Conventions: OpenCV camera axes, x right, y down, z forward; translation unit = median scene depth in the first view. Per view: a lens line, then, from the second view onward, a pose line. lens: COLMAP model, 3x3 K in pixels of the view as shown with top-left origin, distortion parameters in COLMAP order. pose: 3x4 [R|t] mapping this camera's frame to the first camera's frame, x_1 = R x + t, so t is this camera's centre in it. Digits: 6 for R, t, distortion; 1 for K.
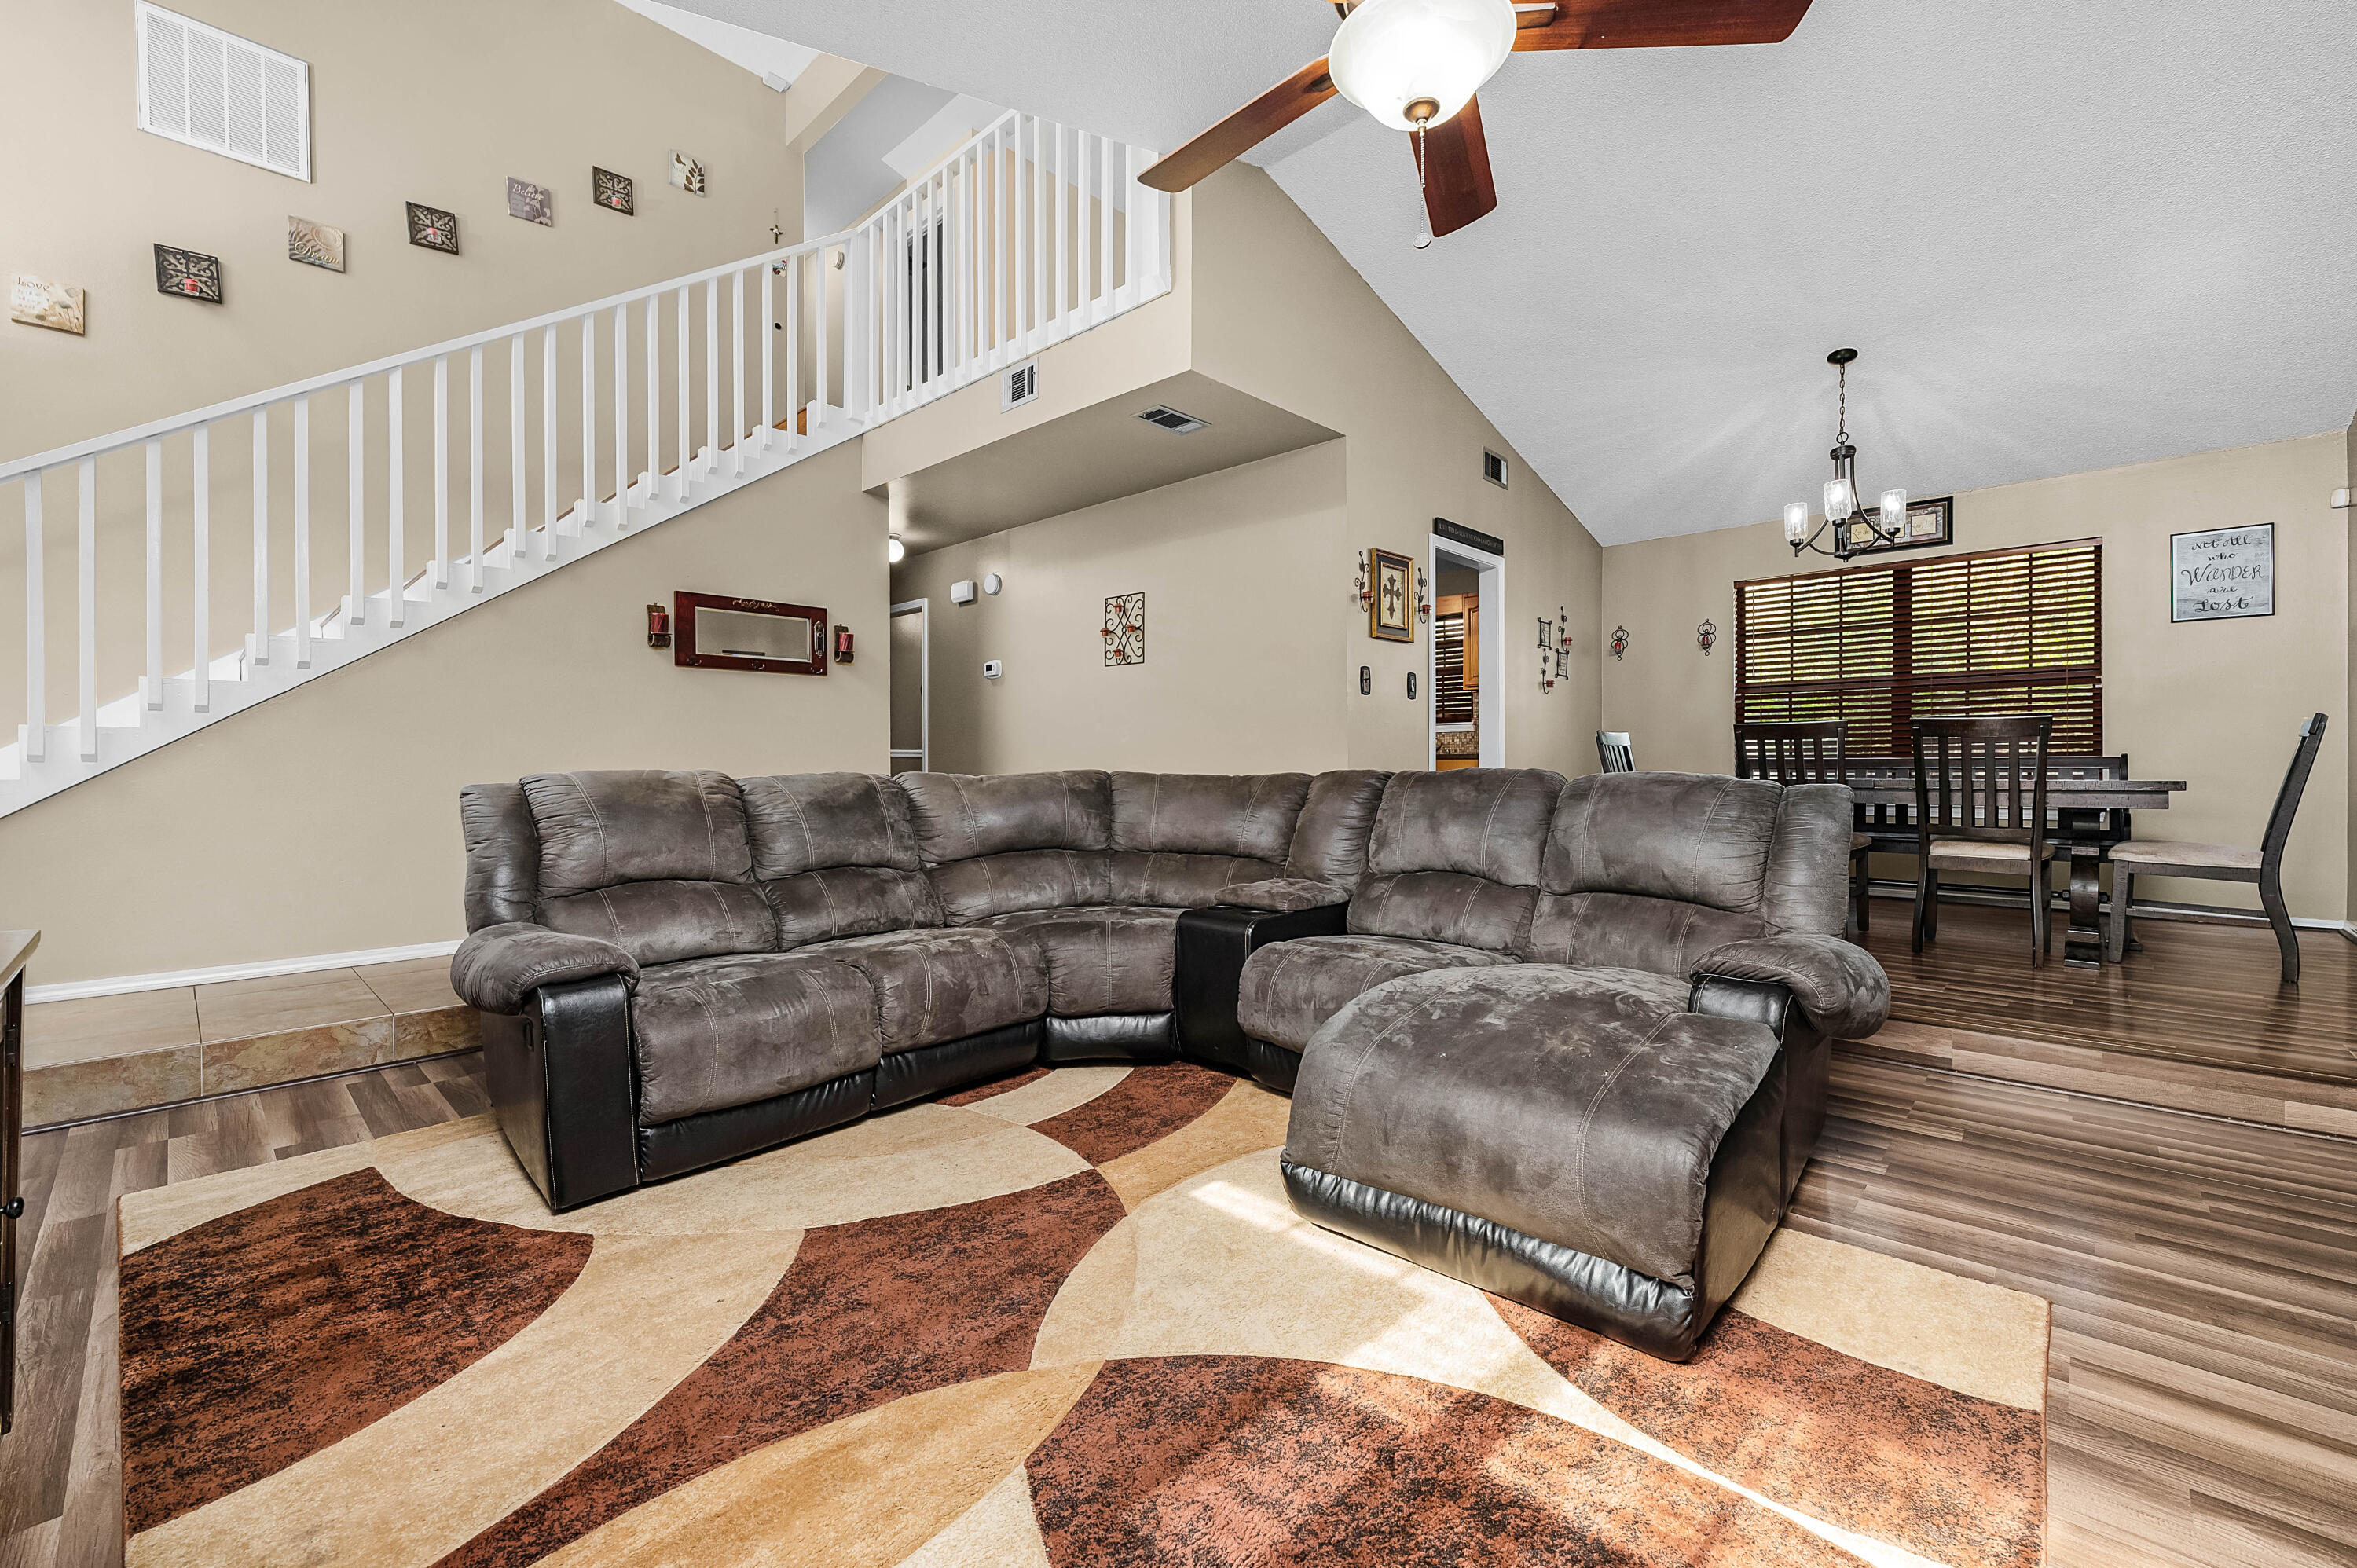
lens RADIAL K [[960.0, 0, 1178.1], [0, 960.0, 771.1], [0, 0, 1]] dist [-0.000437, 0.000104]
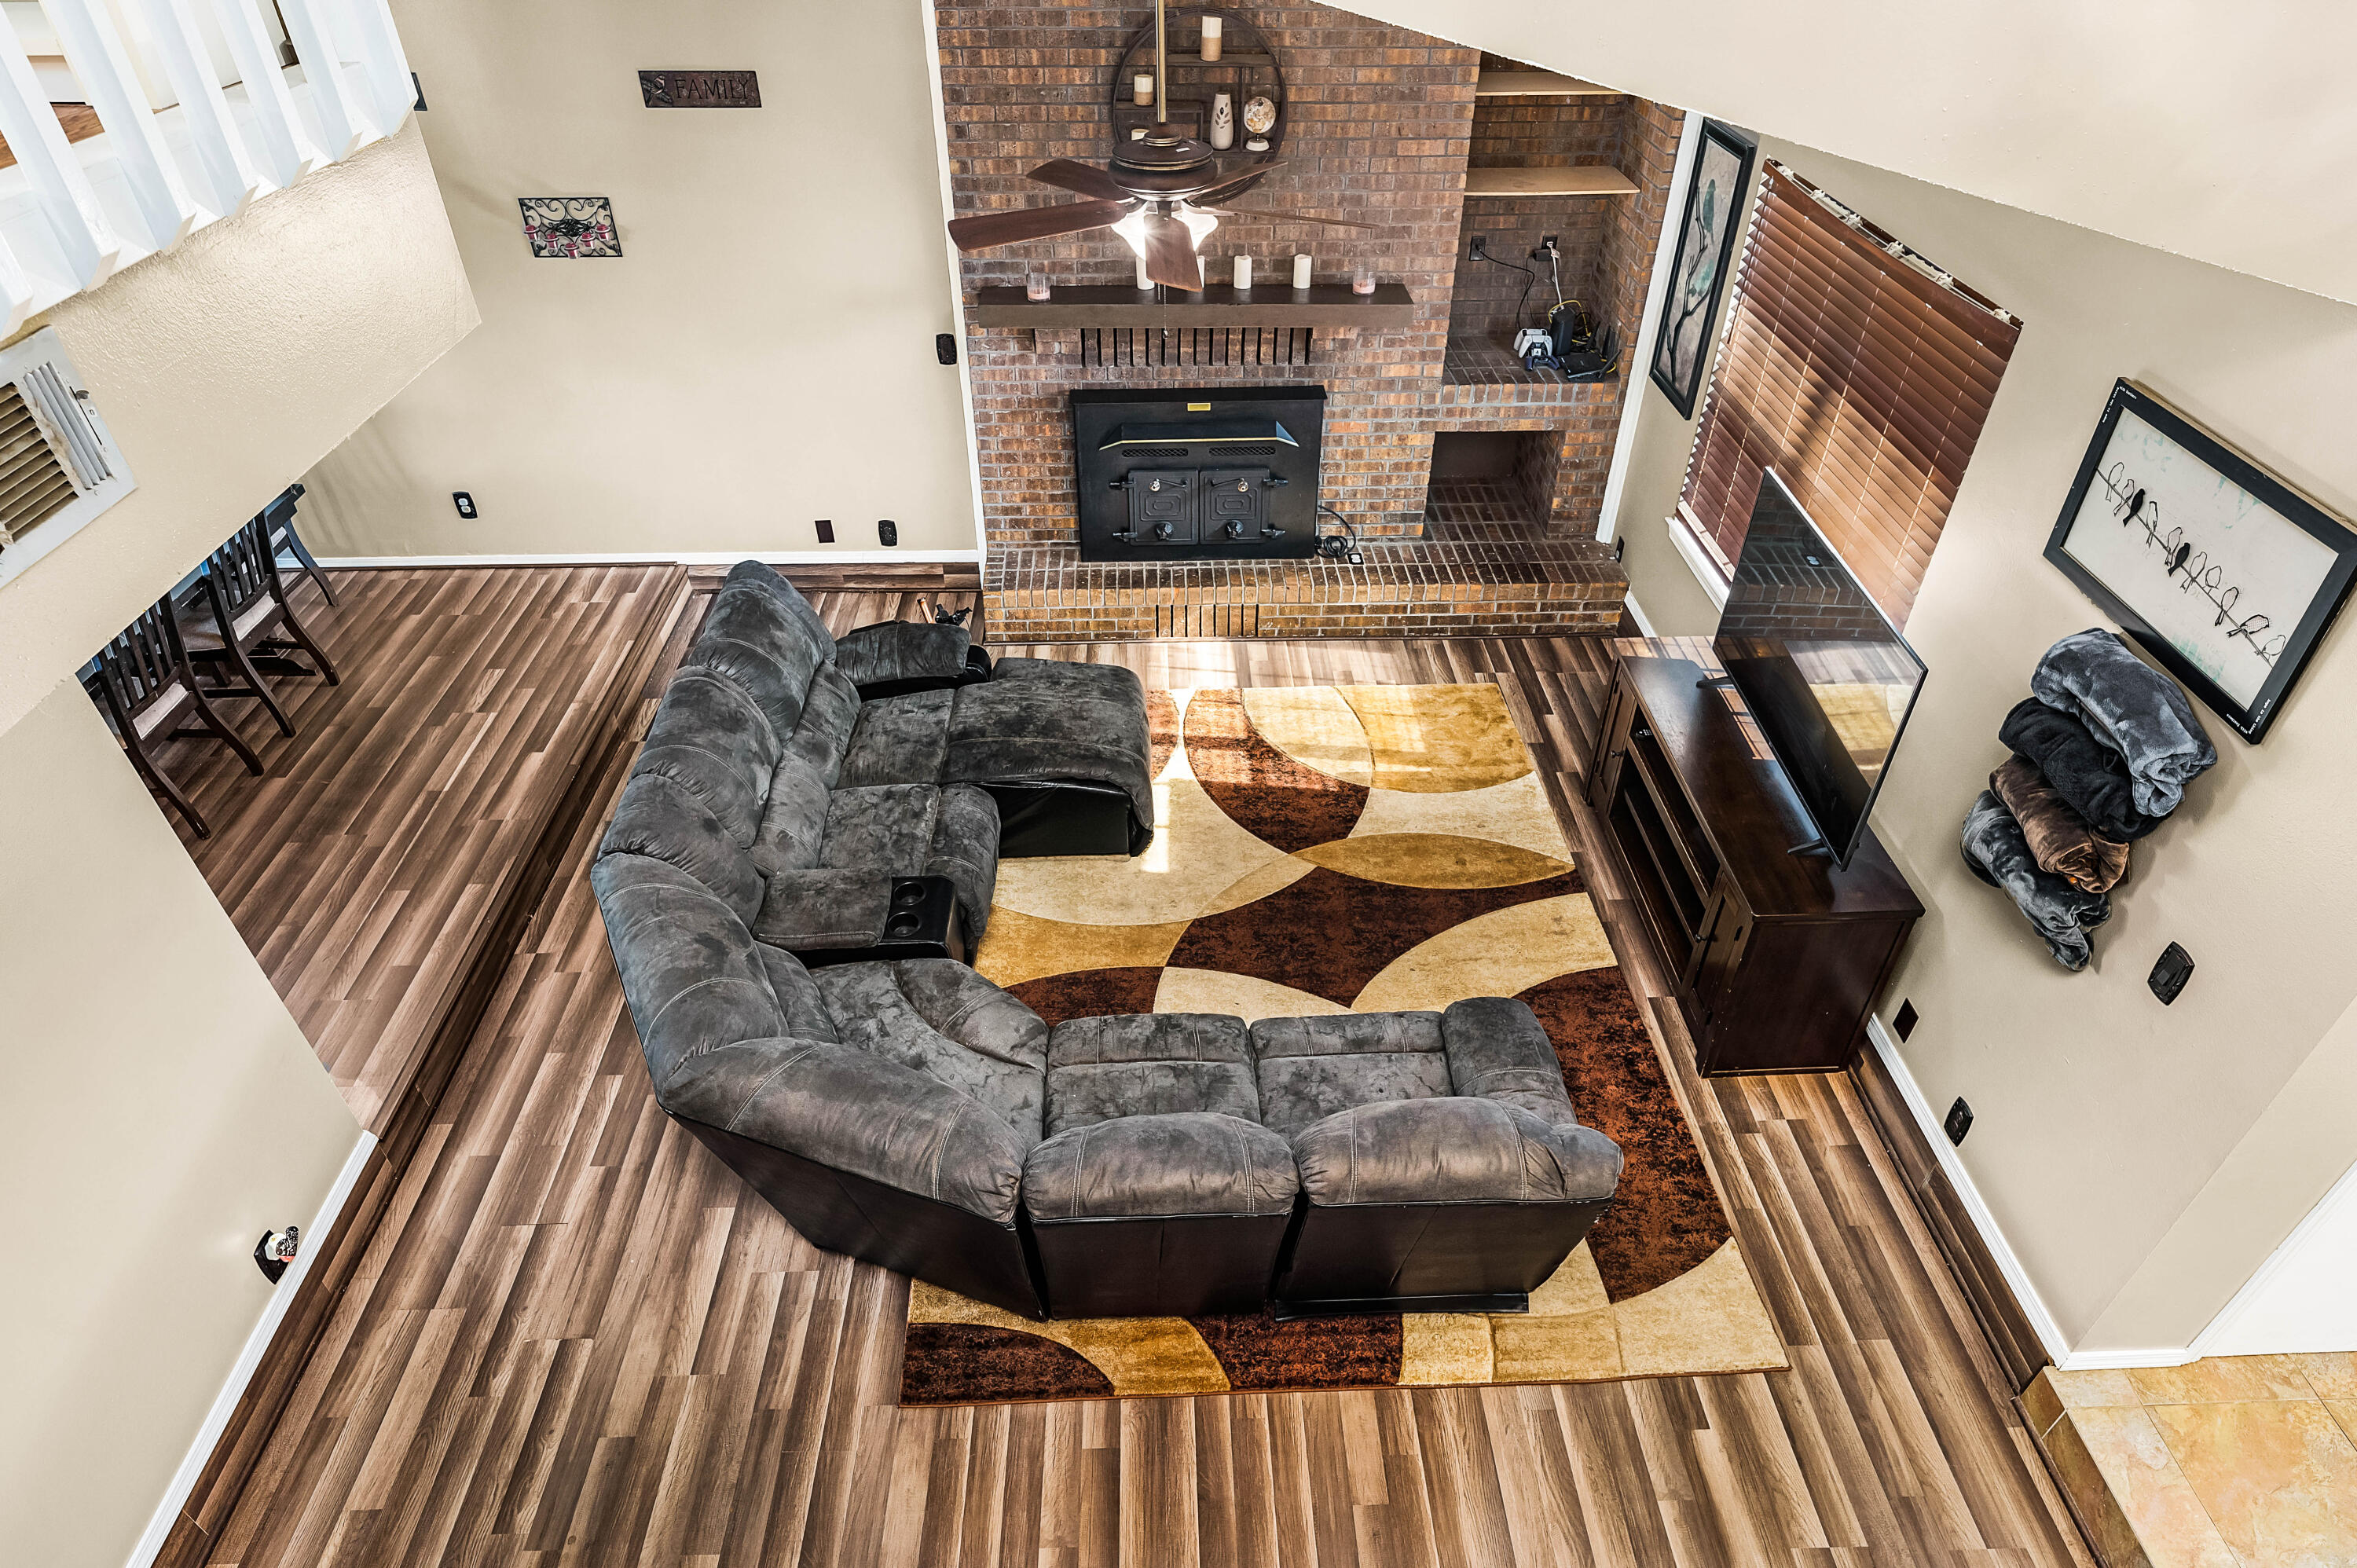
lens RADIAL K [[1327.2, 0, 1181.9], [0, 1327.2, 798.5], [0, 0, 1]] dist [0.000904, 0.000019]
pose [[-0.708862, -0.439914, 0.551353, -0.531914], [0.005167, 0.778416, 0.627727, -0.502565], [-0.705328, 0.447821, -0.549517, 0.955500]]
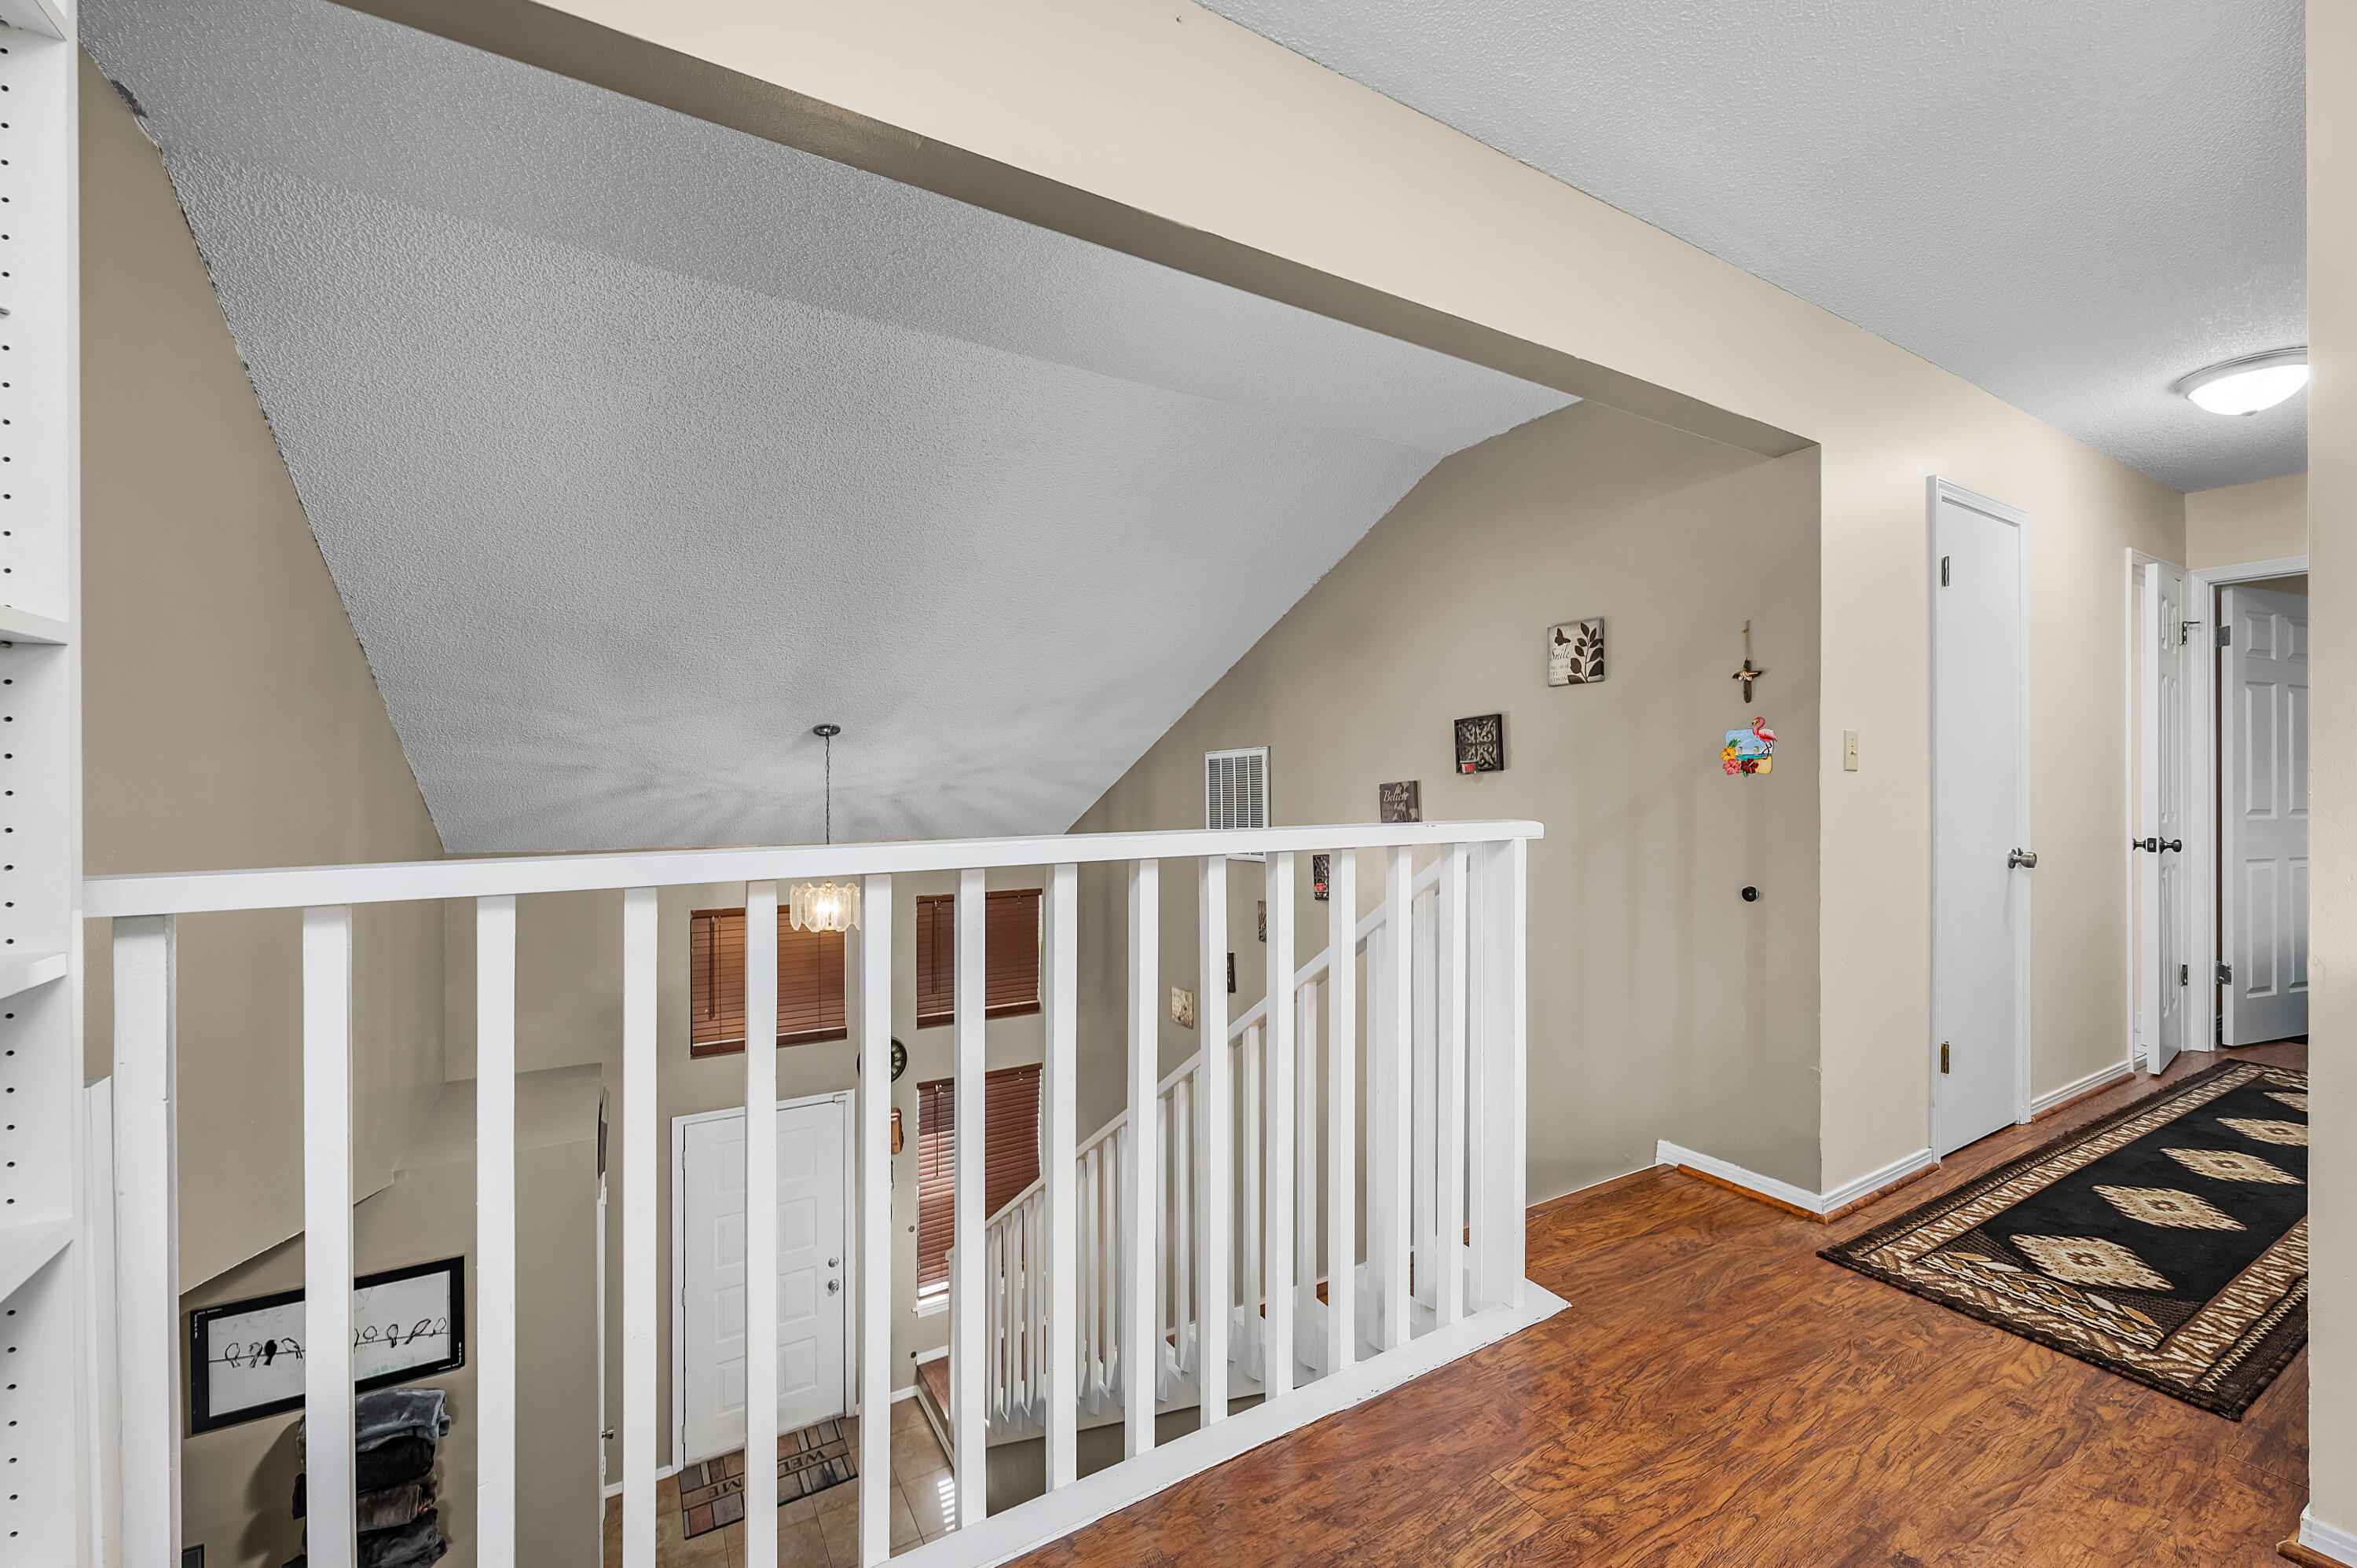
lens RADIAL K [[946.7, 0, 1180.5], [0, 946.7, 780.6], [0, 0, 1]] dist [0.000662, -0.000337]
pose [[-0.274691, 0.000149, -0.961533, 0.074078], [-0.000483, 1.000000, 0.000293, -0.662511], [0.961532, 0.000545, -0.274691, 1.122109]]
